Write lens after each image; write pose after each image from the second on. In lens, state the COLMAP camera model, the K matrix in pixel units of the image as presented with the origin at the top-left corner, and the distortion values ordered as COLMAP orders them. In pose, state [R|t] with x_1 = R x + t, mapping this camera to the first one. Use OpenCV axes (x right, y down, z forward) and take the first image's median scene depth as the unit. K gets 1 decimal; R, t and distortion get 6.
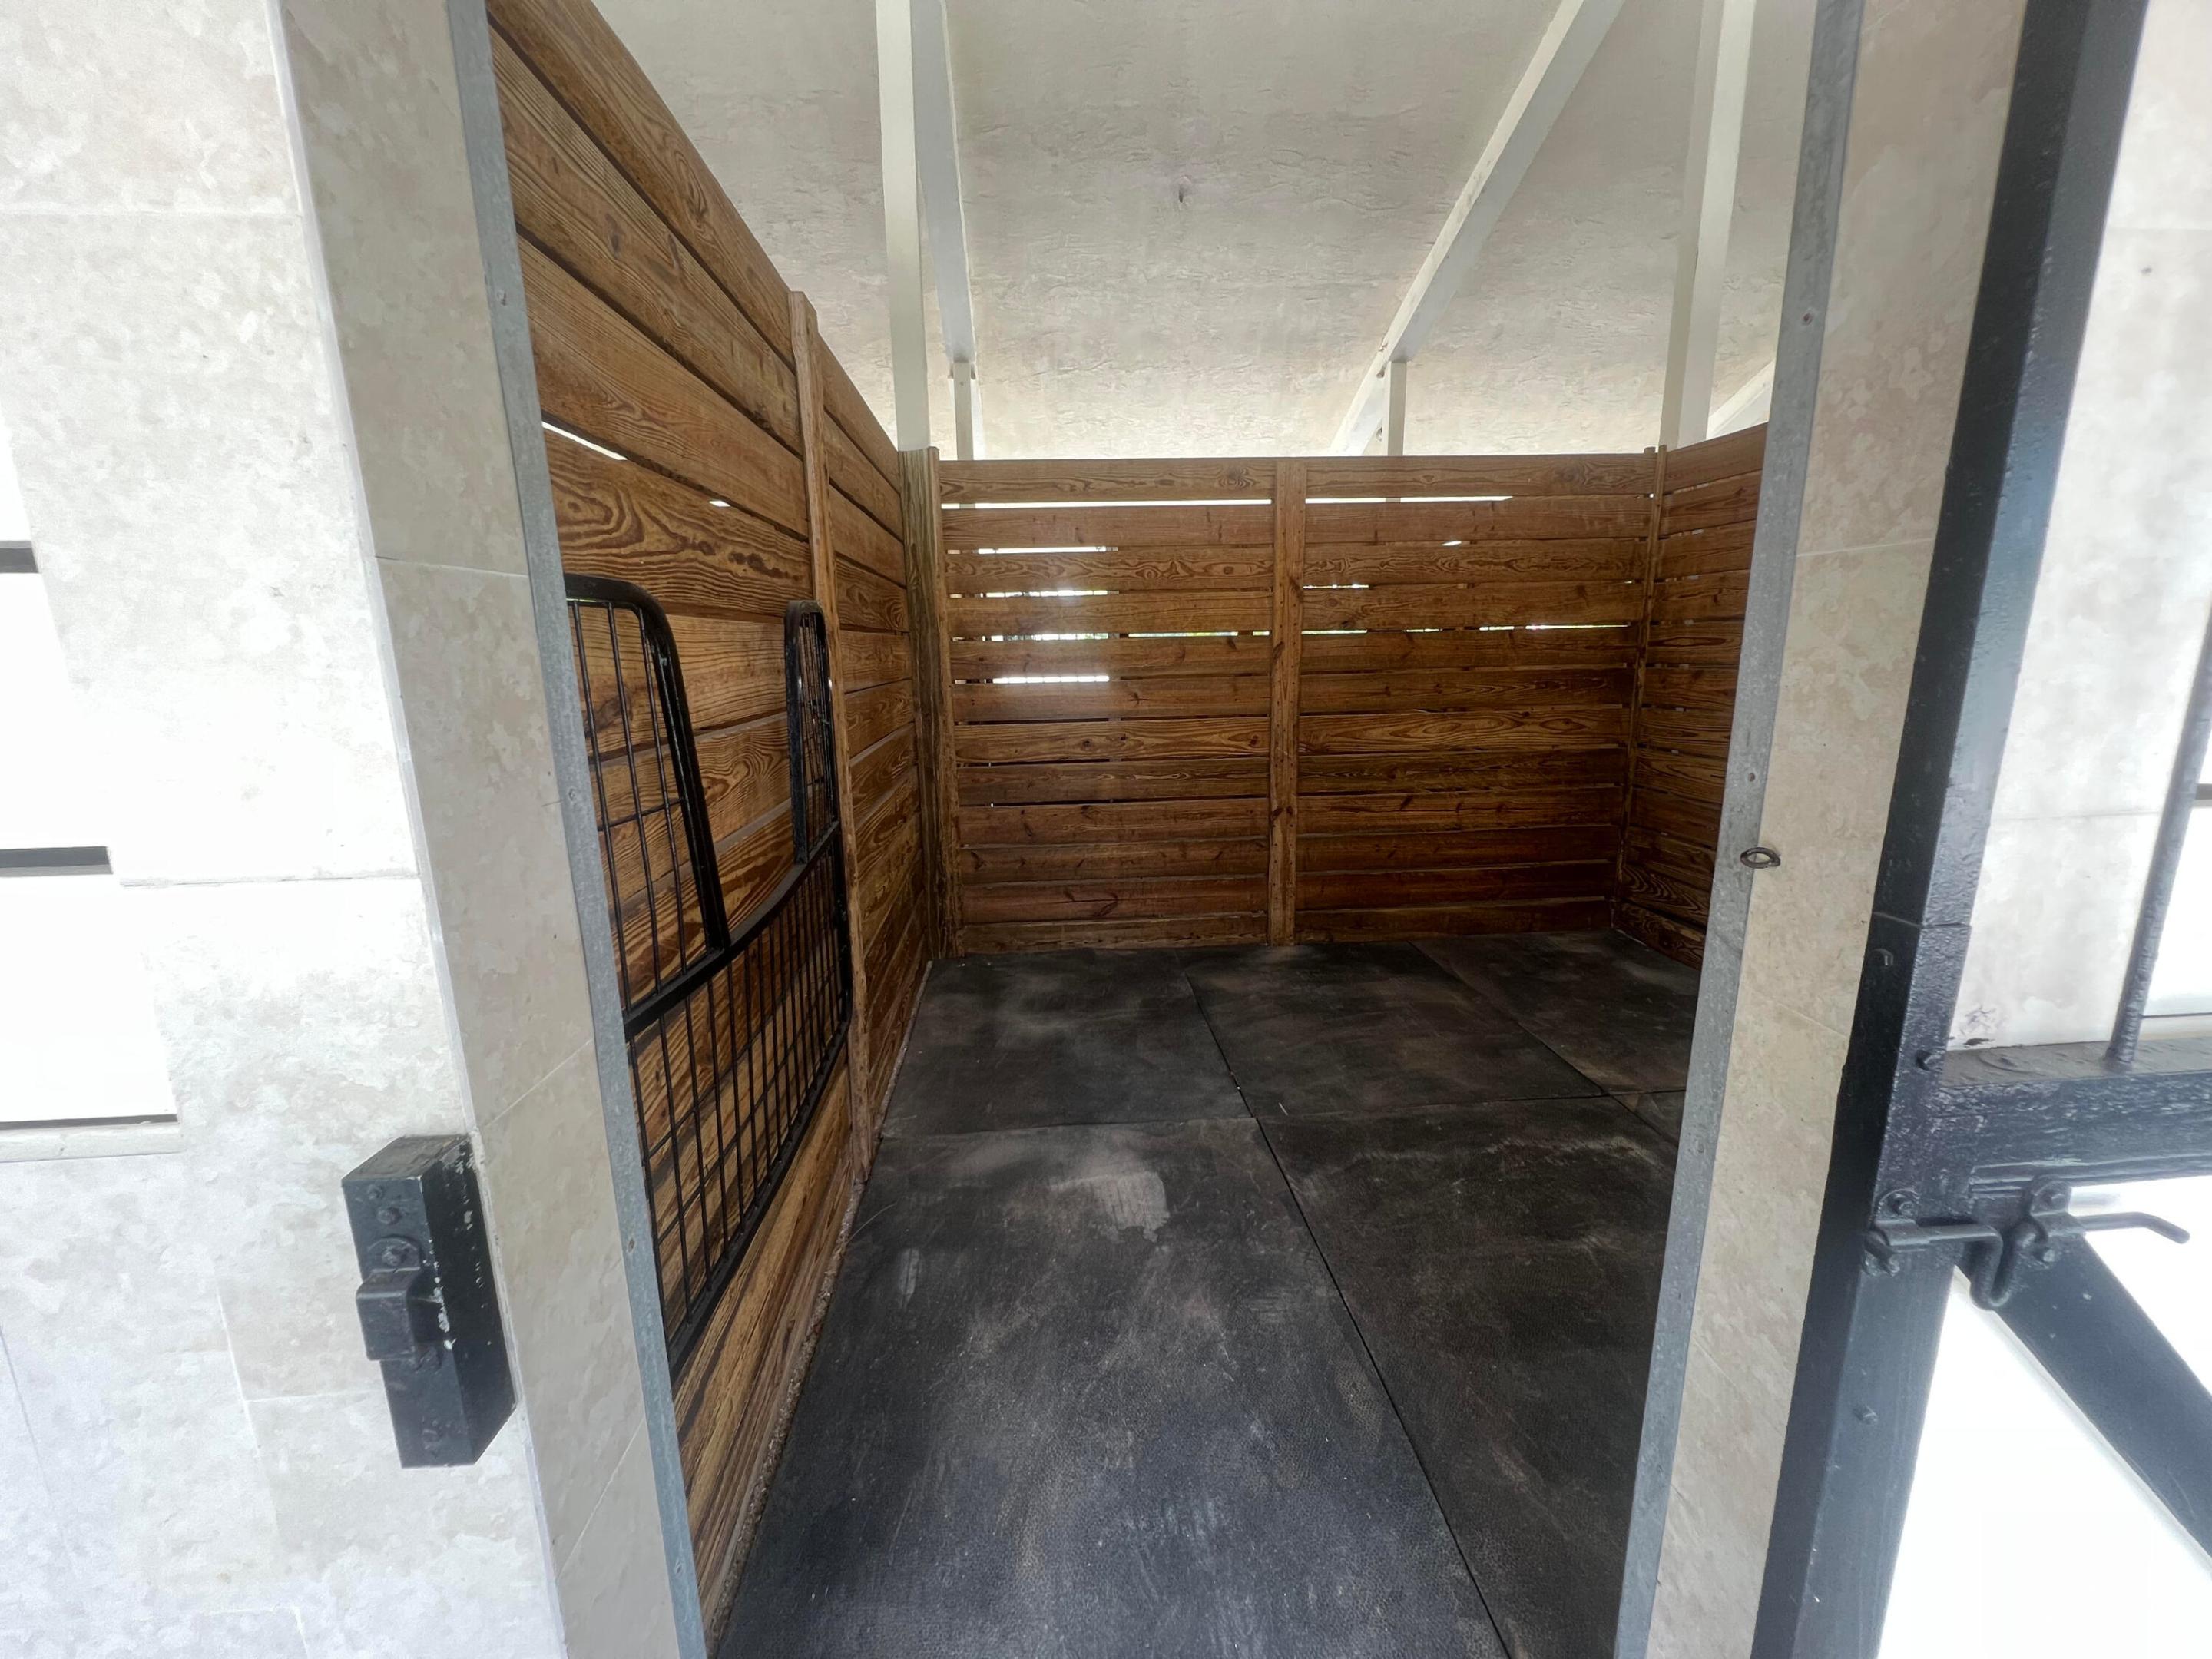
lens RADIAL K [[886.2, 0, 1099.4], [0, 886.2, 826.0], [0, 0, 1]] dist [-0.005397, 0.000520]
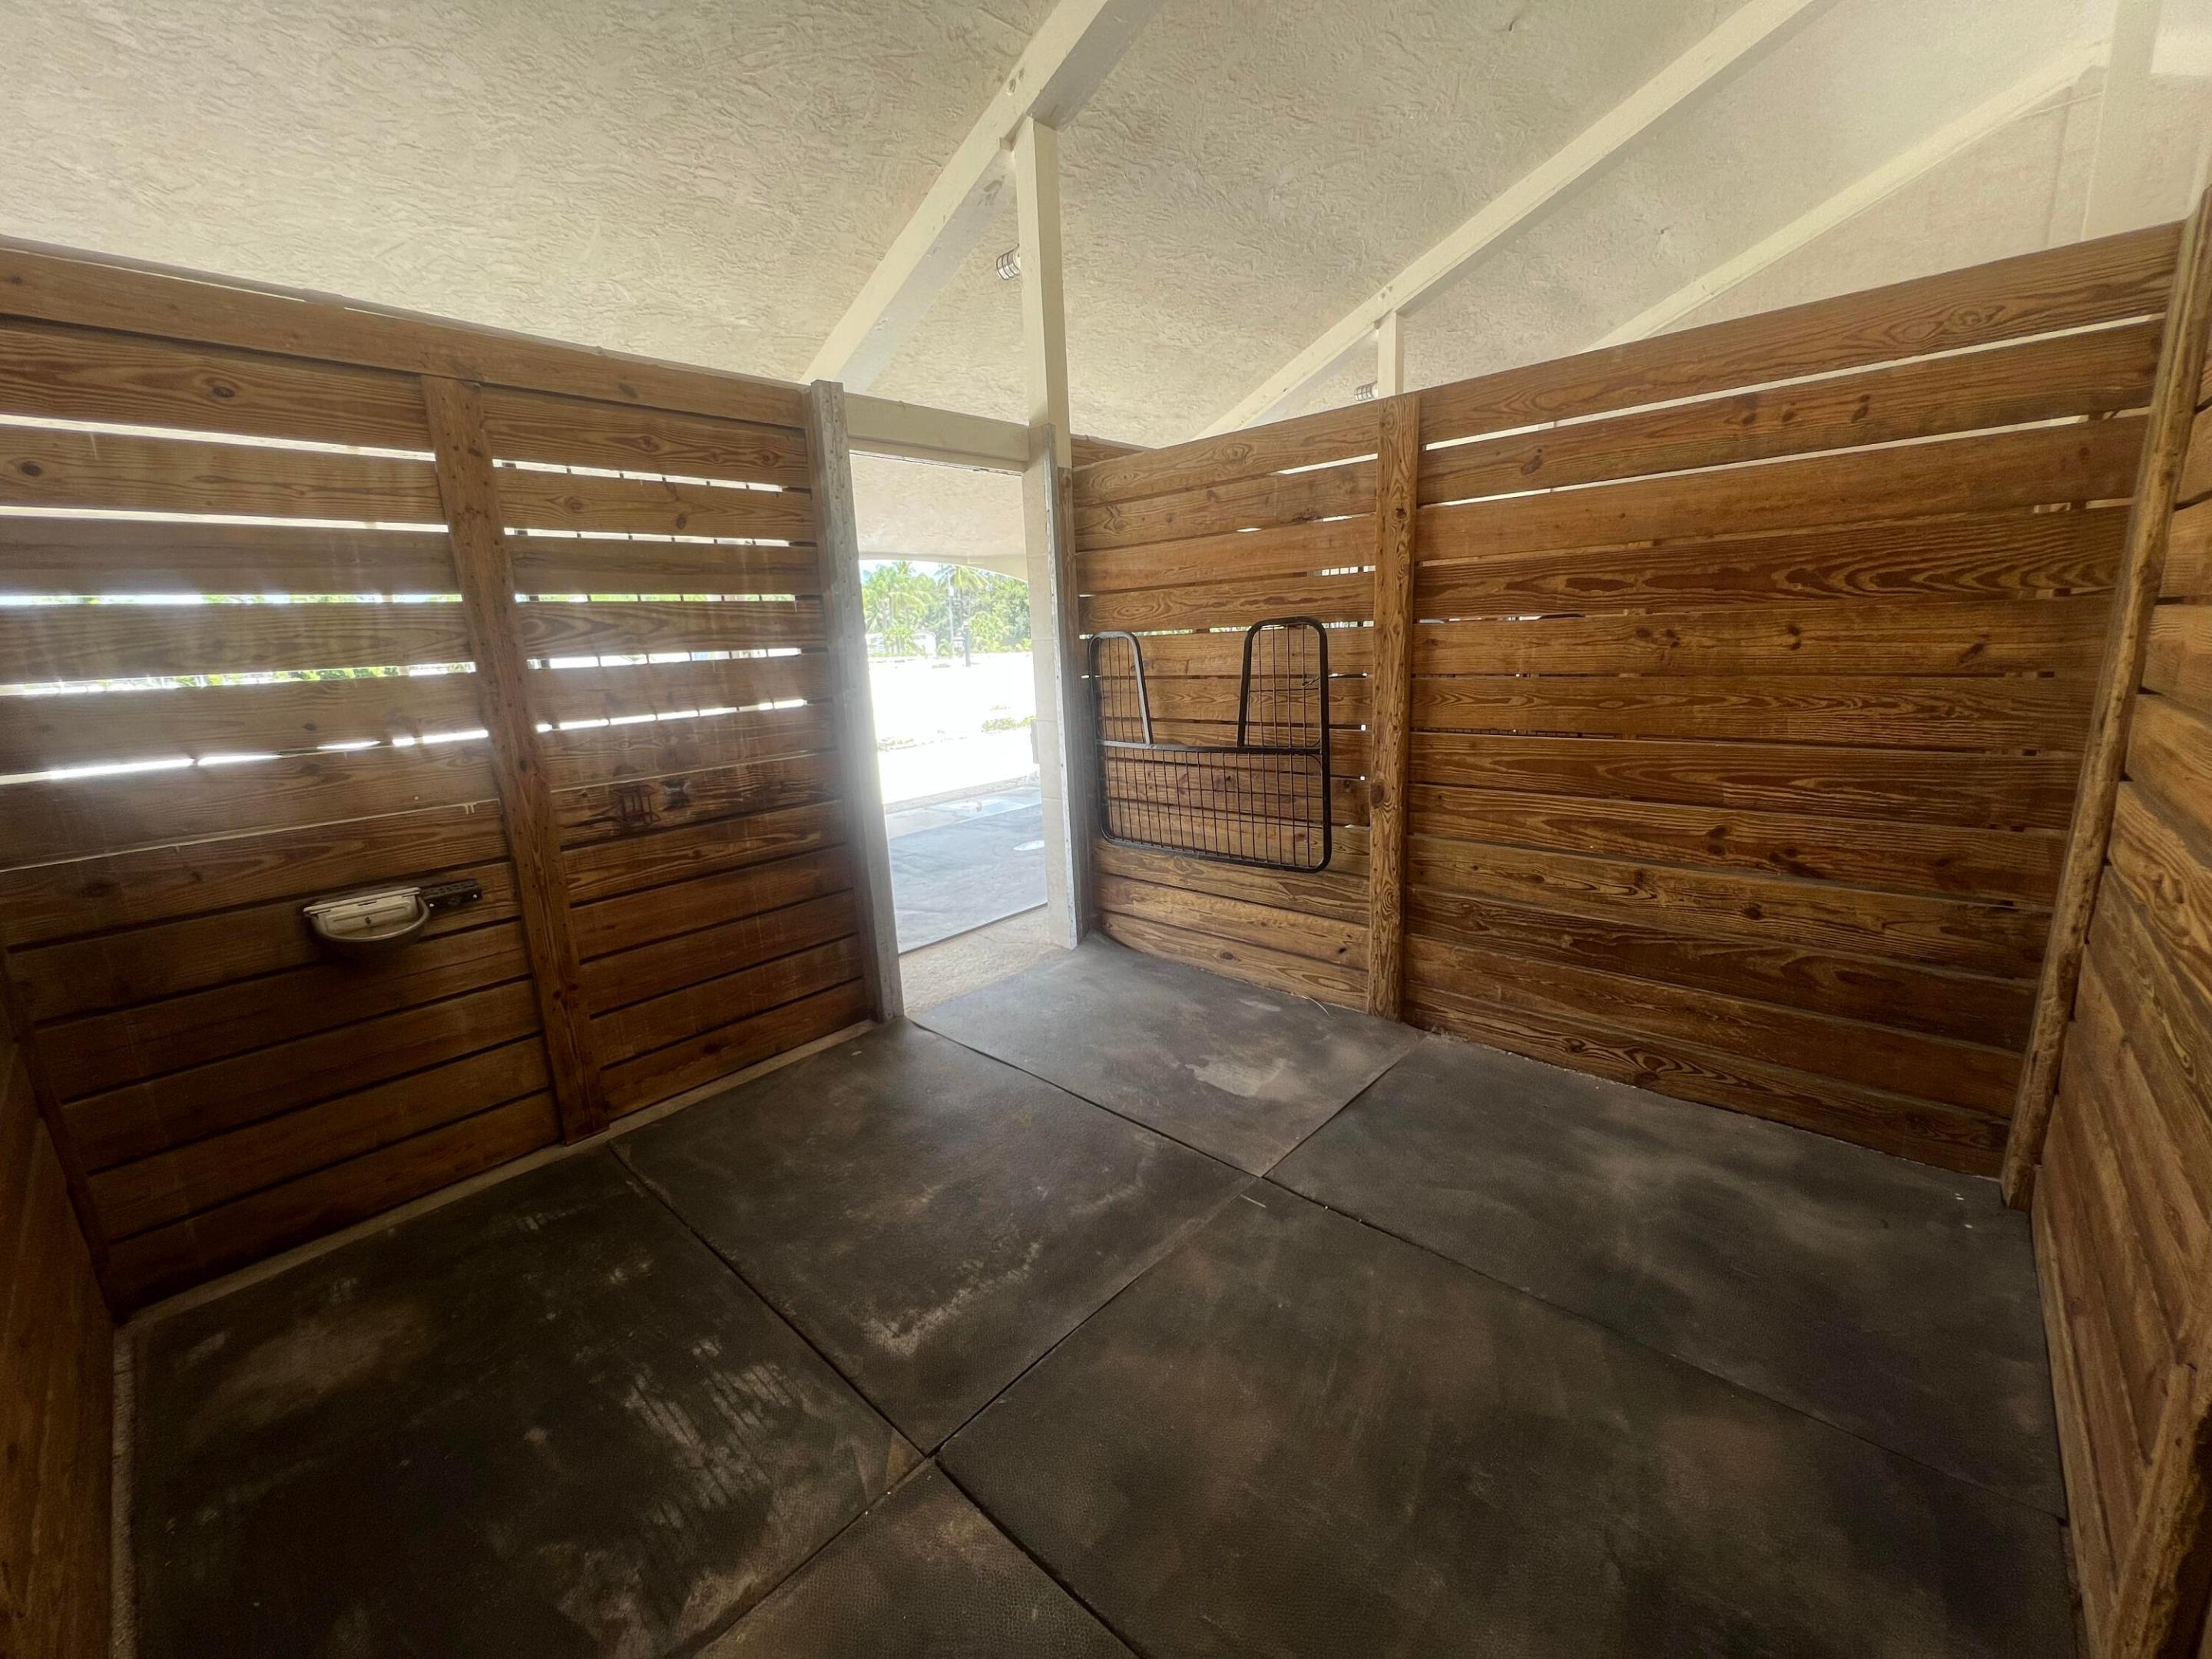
lens RADIAL K [[886.2, 0, 1096.1], [0, 886.2, 827.6], [0, 0, 1]] dist [-0.005397, 0.000520]
pose [[-0.728410, 0.194798, -0.656866, 0.546674], [-0.079089, 0.928414, 0.363031, -0.211883], [0.680561, 0.316387, -0.660860, 0.909018]]
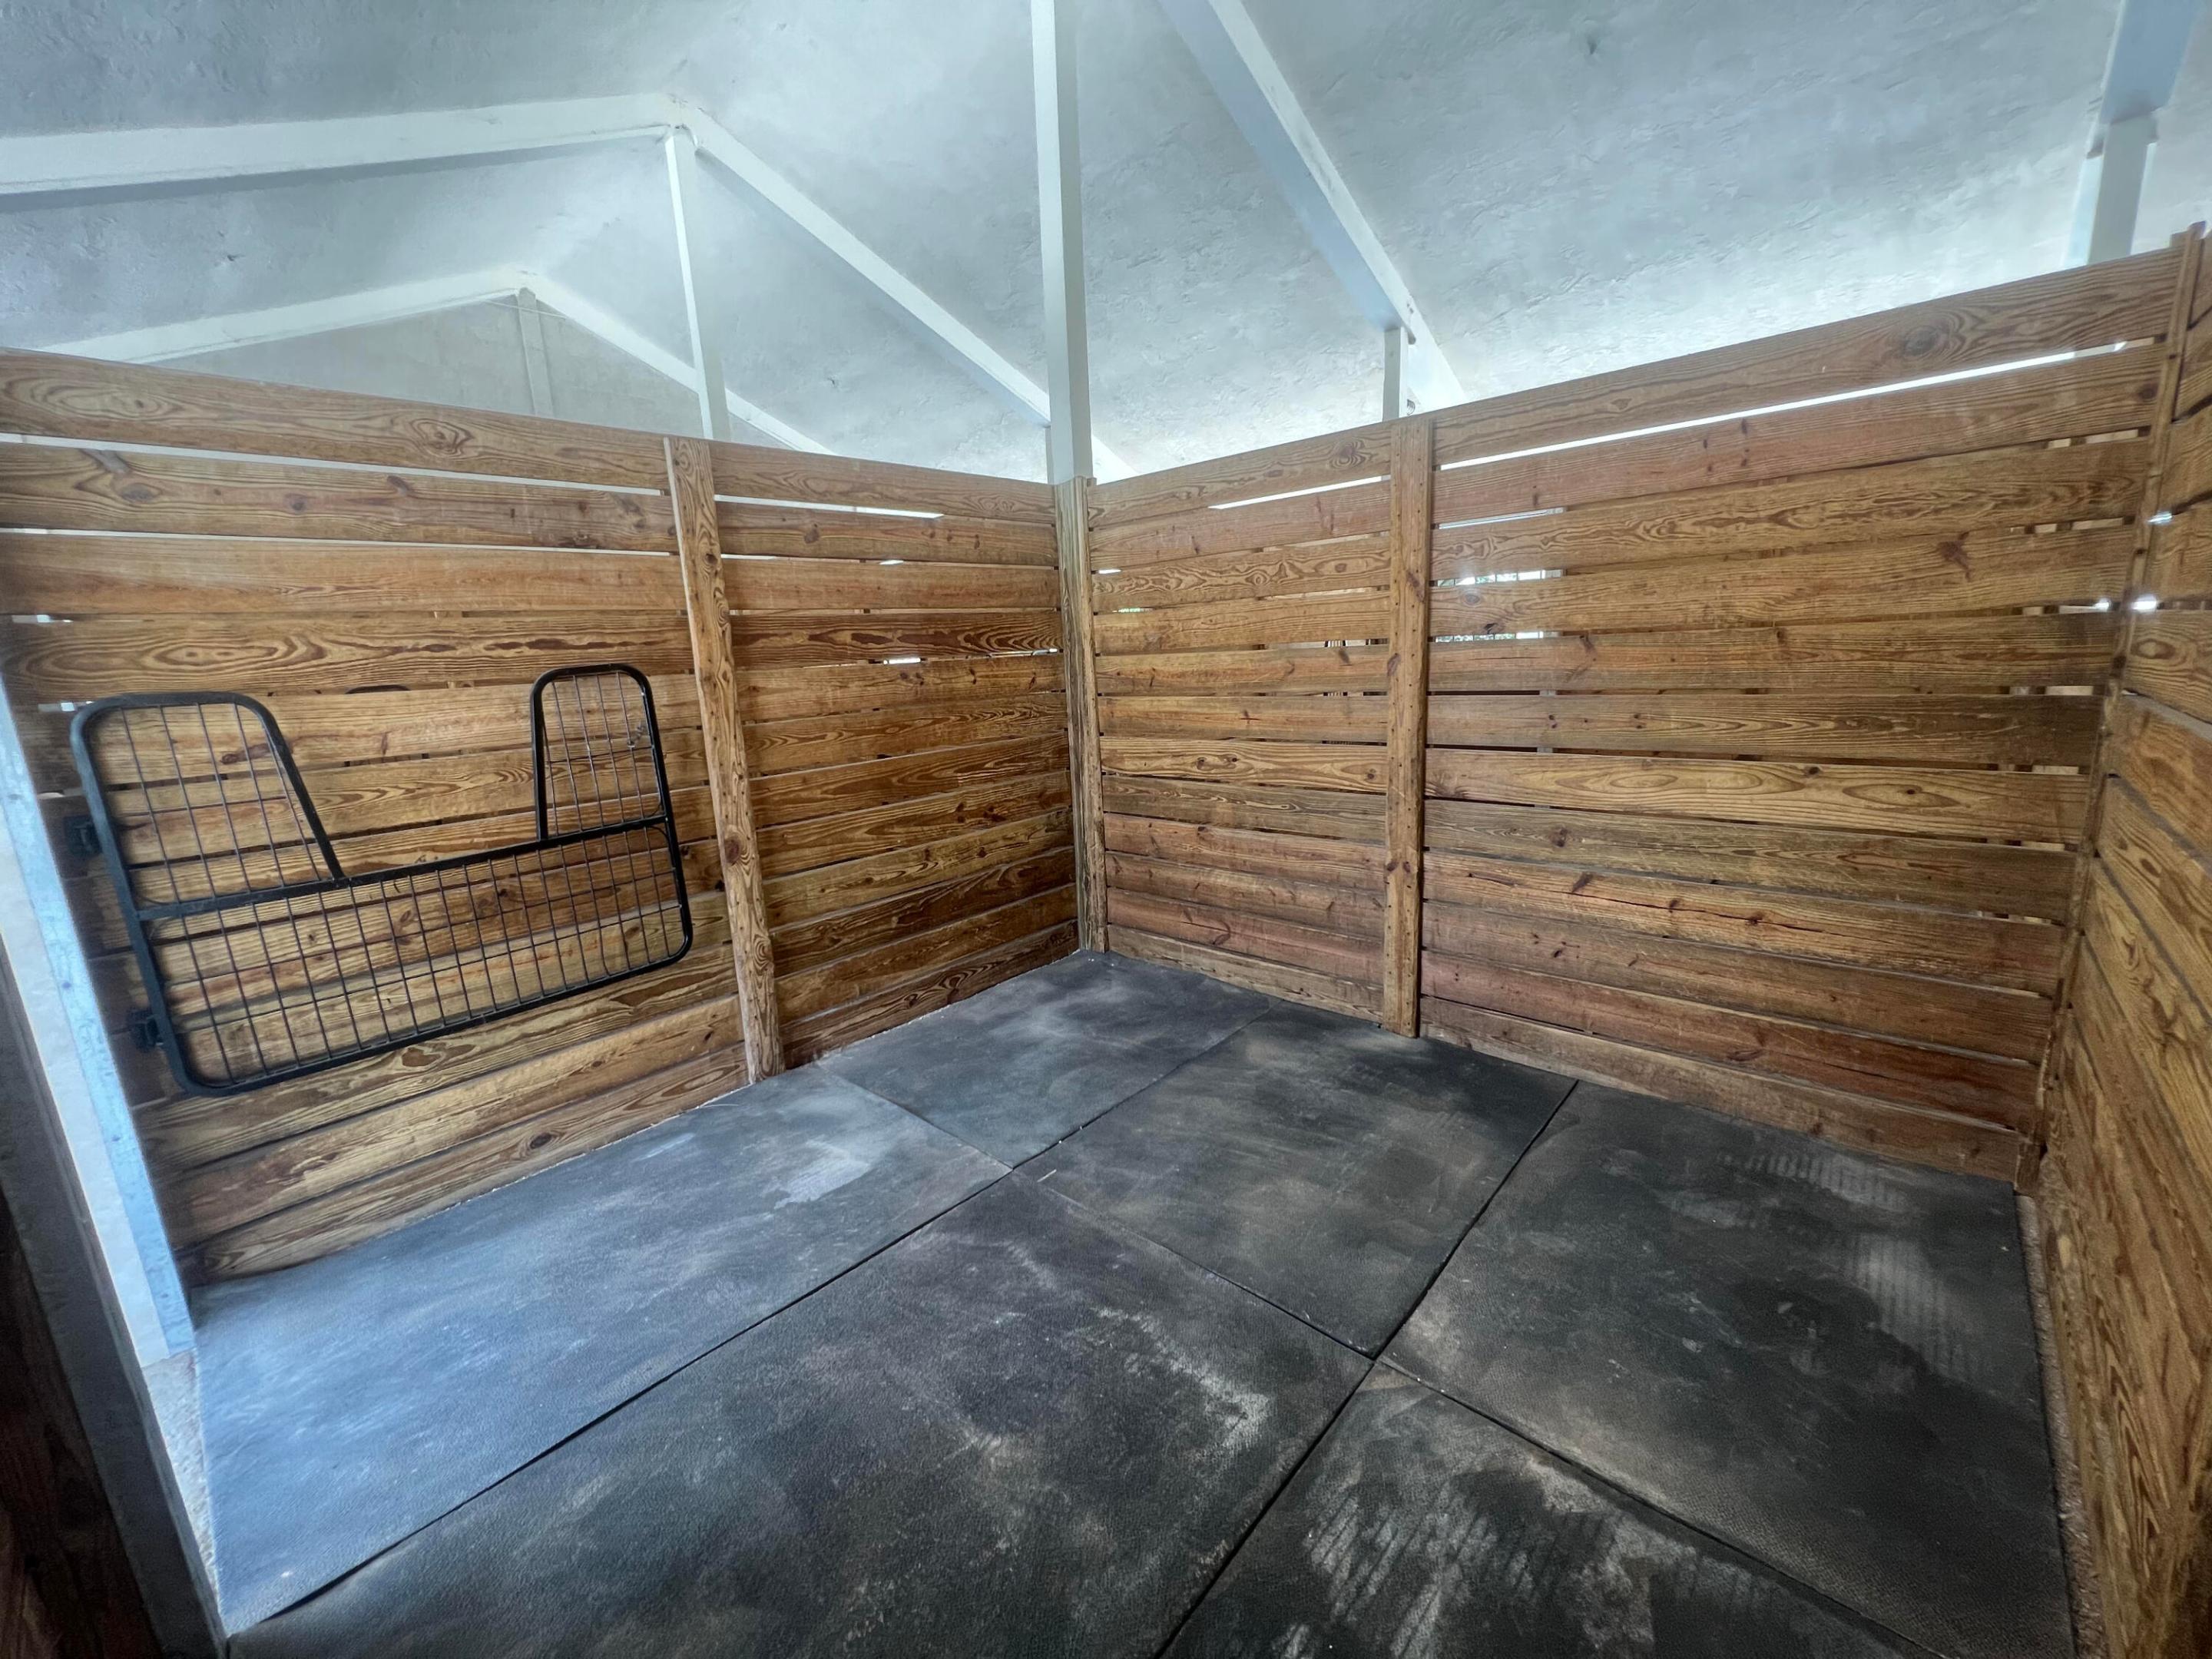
lens RADIAL K [[886.2, 0, 1101.5], [0, 886.2, 827.8], [0, 0, 1]] dist [-0.005397, 0.000520]
pose [[0.687789, 0.131039, -0.713986, 0.585317], [-0.108622, 0.991076, 0.077258, -0.083447], [0.717738, 0.024418, 0.695885, 0.256774]]
